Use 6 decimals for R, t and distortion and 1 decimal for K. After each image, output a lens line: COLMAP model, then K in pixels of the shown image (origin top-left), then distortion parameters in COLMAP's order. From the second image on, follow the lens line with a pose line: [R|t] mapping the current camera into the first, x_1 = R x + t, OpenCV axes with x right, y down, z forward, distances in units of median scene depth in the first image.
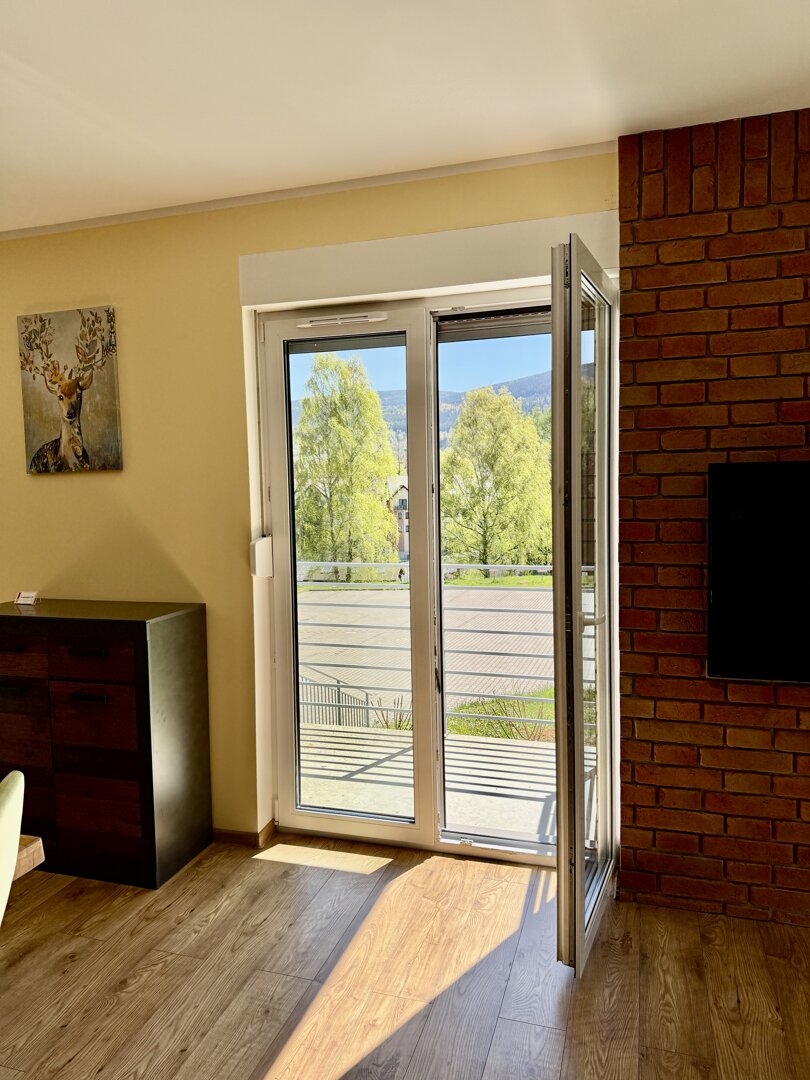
lens RADIAL K [[756.4, 0, 402.7], [0, 756.4, 533.8], [0, 0, 1]] dist [0.041837, -0.053312]
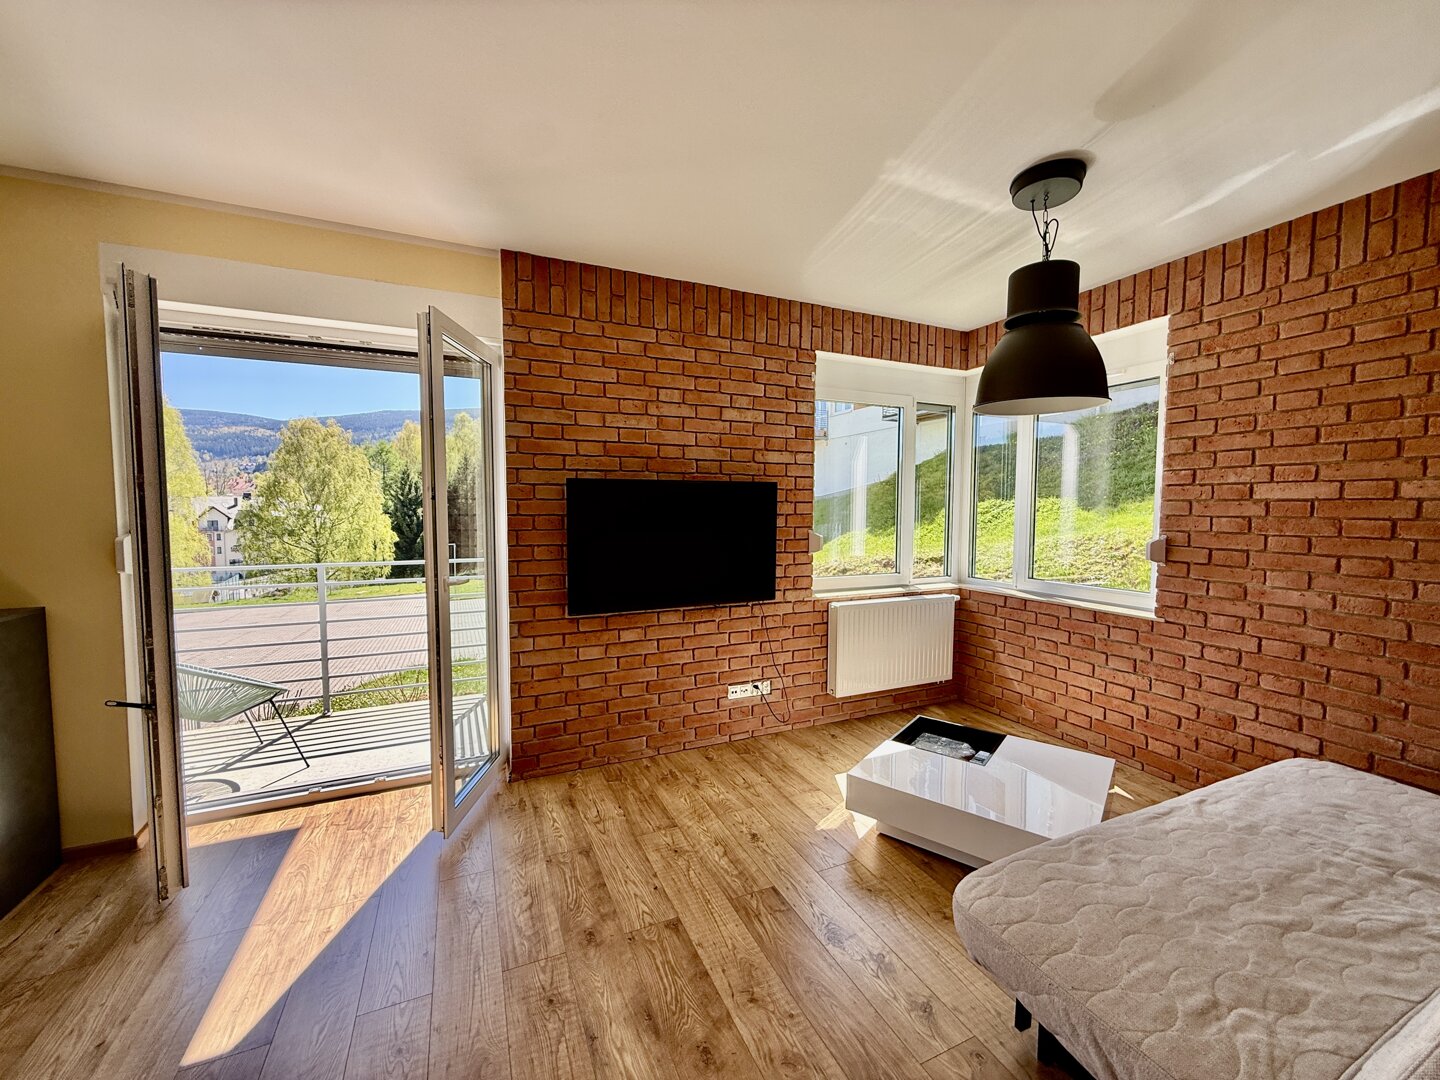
lens RADIAL K [[572.5, 0, 718.6], [0, 572.5, 540.0], [0, 0, 1]] dist [-0.000729, 0.000103]
pose [[0.745690, -0.017985, 0.666051, -0.135624], [0.027407, 0.999618, -0.003691, 0.043670], [-0.665730, 0.021007, 0.745897, -0.068653]]
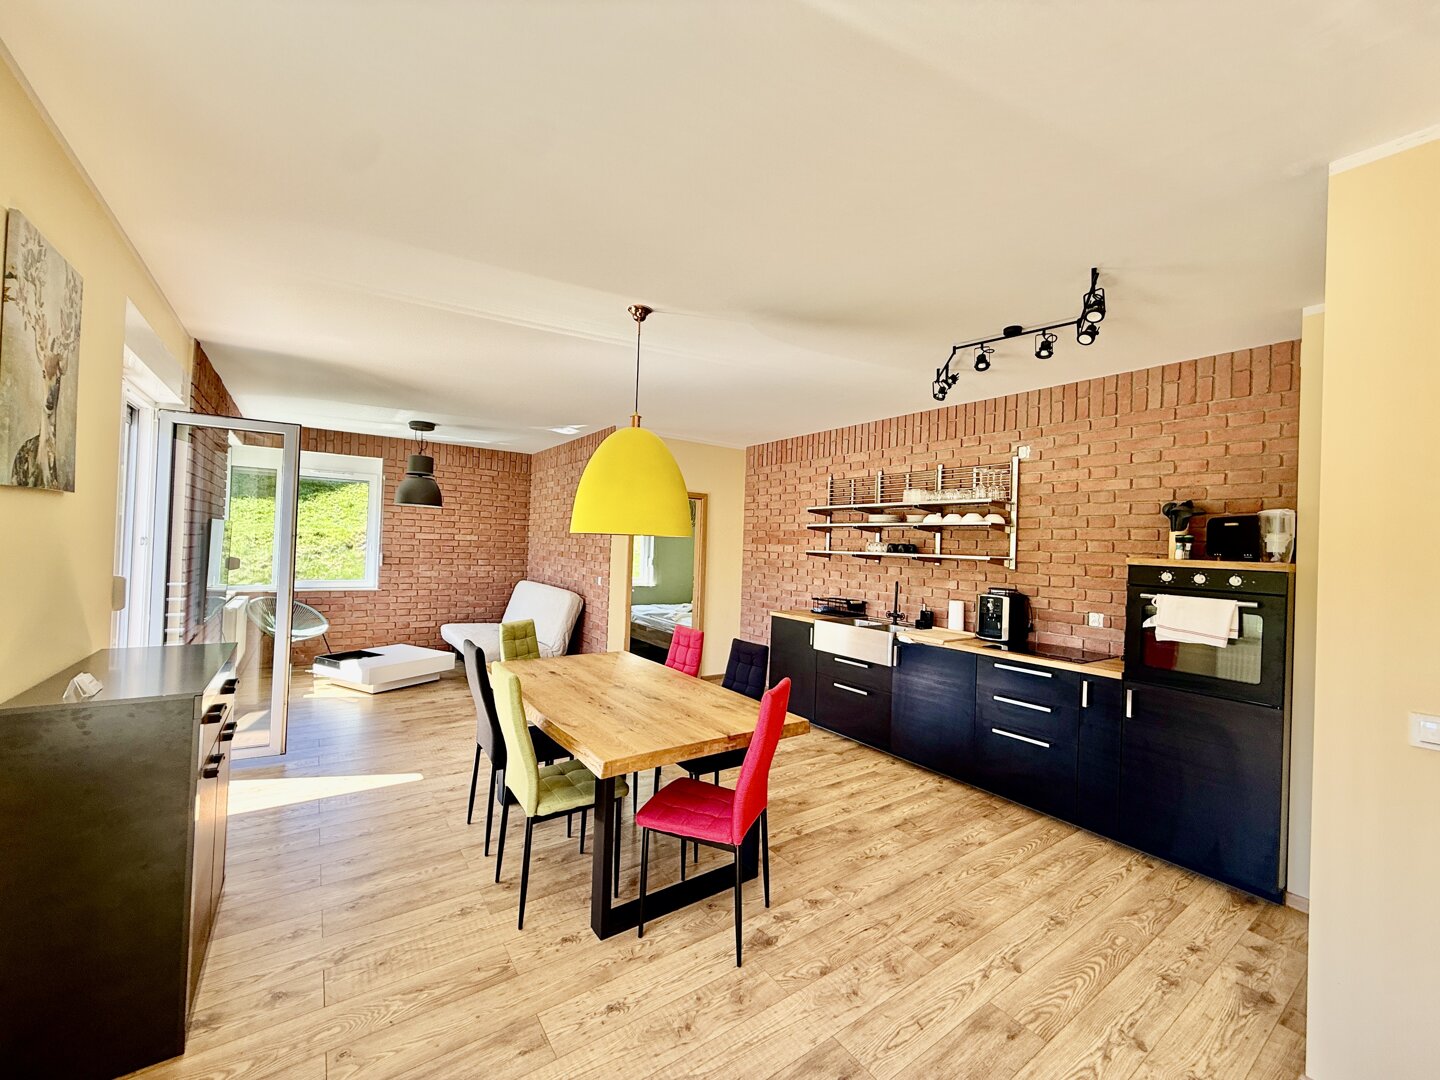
lens RADIAL K [[570.6, 0, 717.8], [0, 570.6, 540.1], [0, 0, 1]] dist [0.000218, 0.000111]
pose [[-0.797521, -0.003873, 0.603279, -1.490599], [0.018606, 0.999346, 0.031013, -0.053125], [-0.603005, 0.035959, -0.796927, 1.303772]]
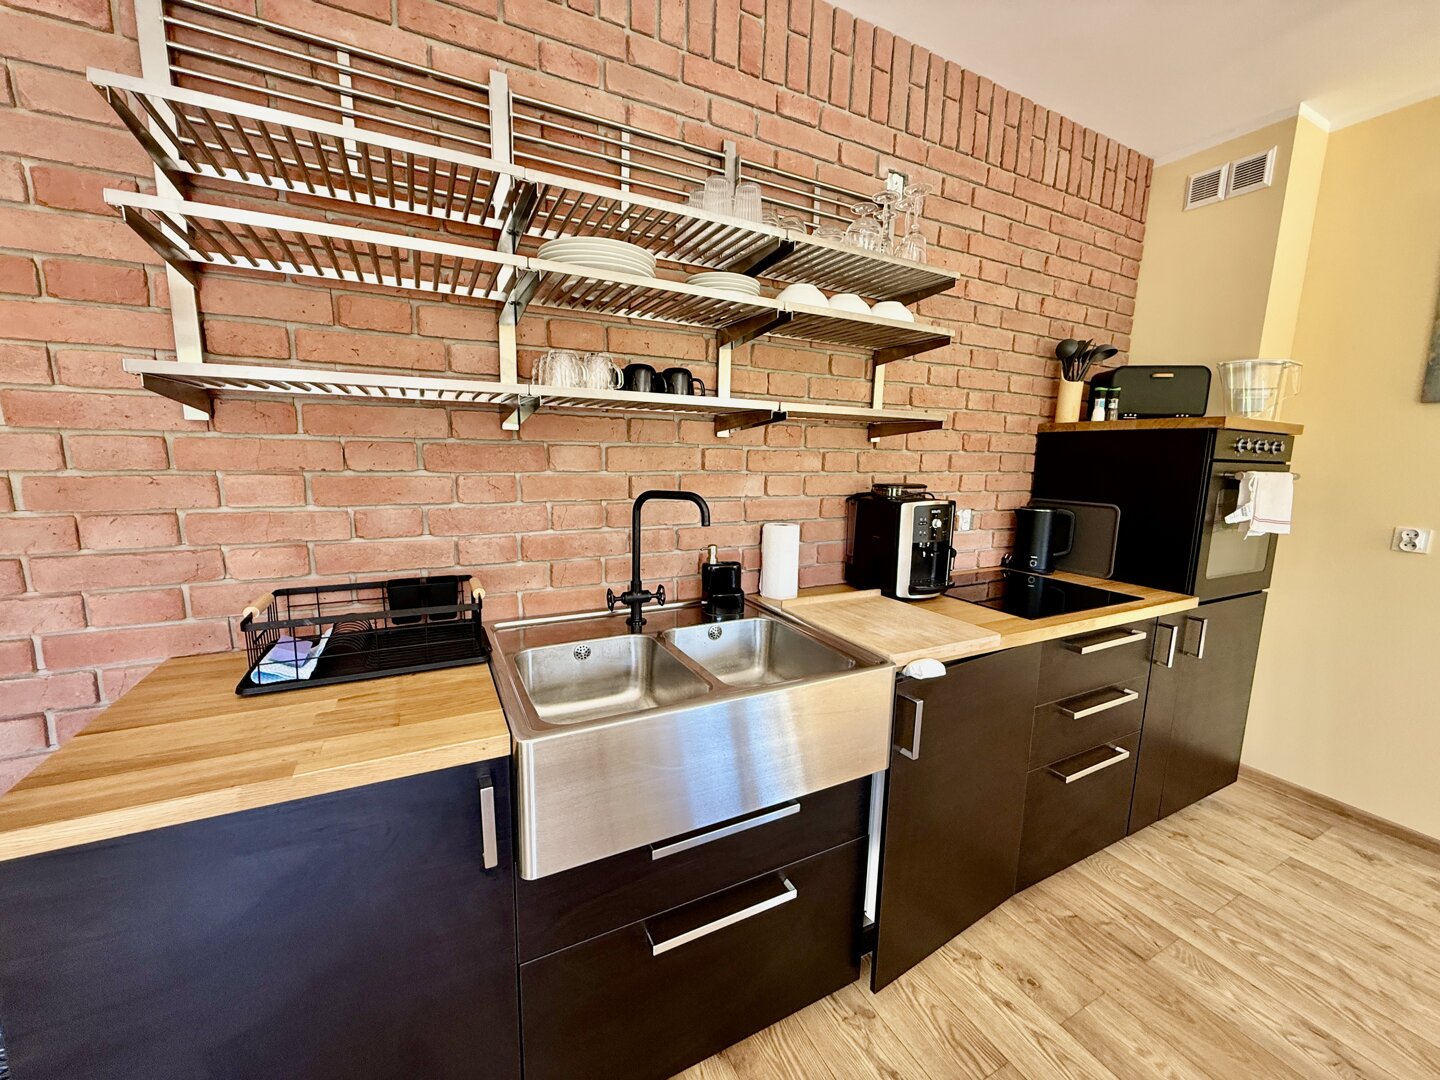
lens RADIAL K [[572.5, 0, 718.6], [0, 572.5, 540.0], [0, 0, 1]] dist [-0.000729, 0.000103]
pose [[-0.705965, 0.112896, -0.699191, -0.533523], [-0.055806, 0.975277, 0.213822, 0.061214], [0.706045, 0.189969, -0.682212, 0.019265]]
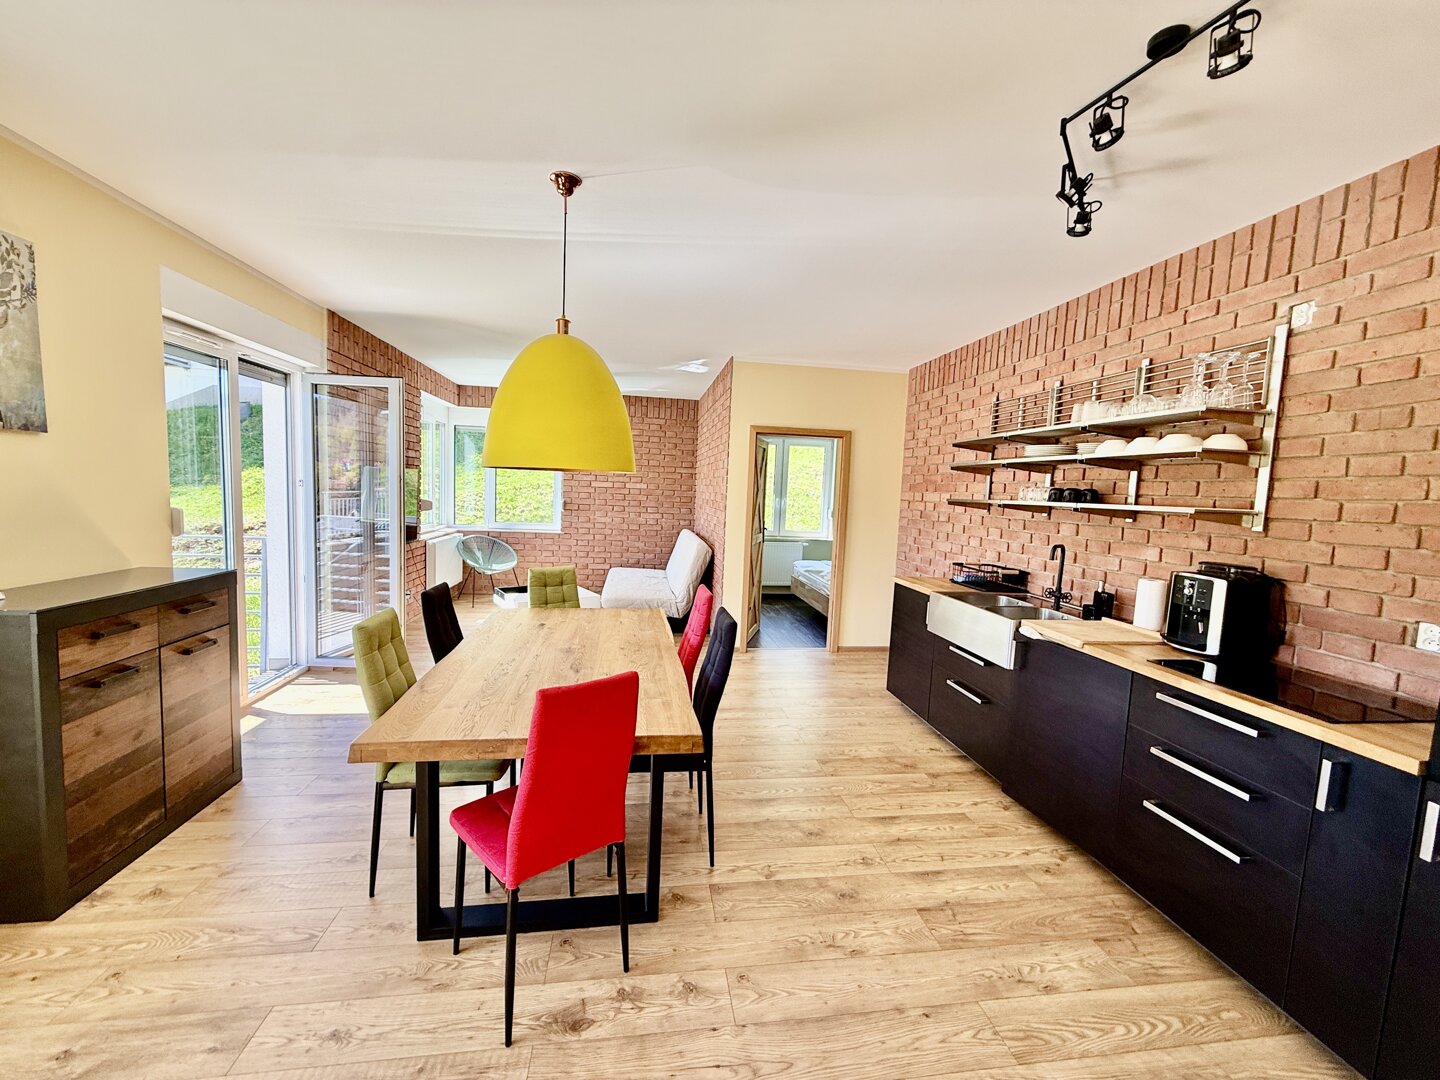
lens RADIAL K [[570.6, 0, 717.8], [0, 570.6, 540.1], [0, 0, 1]] dist [0.000218, 0.000111]
pose [[-0.437101, -0.079076, 0.895930, -1.612510], [0.026321, 0.994576, 0.100624, -0.008596], [-0.899027, 0.067565, -0.432649, 0.724960]]
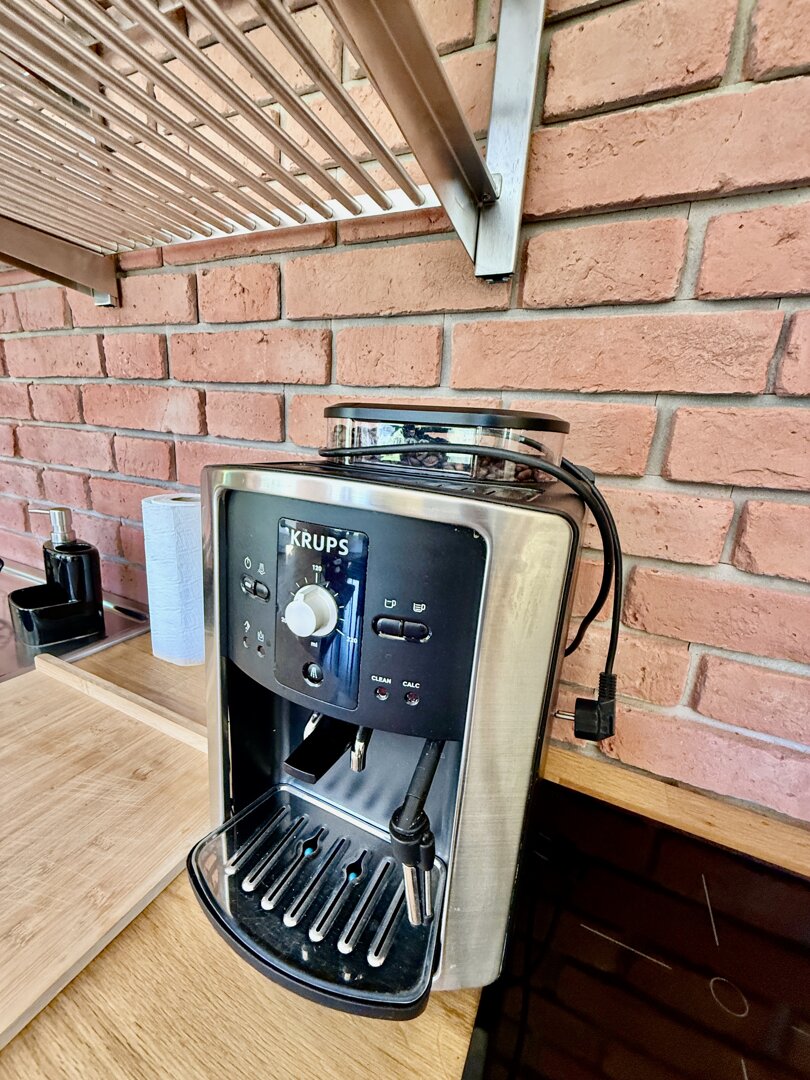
lens RADIAL K [[433.2, 0, 405.8], [0, 433.2, 539.3], [0, 0, 1]] dist [0.001544, 0.000179]
pose [[-0.990344, -0.079671, 0.113455, -1.196303], [-0.042232, 0.952854, 0.300475, 0.129940], [-0.132046, 0.292782, -0.947018, -0.182640]]
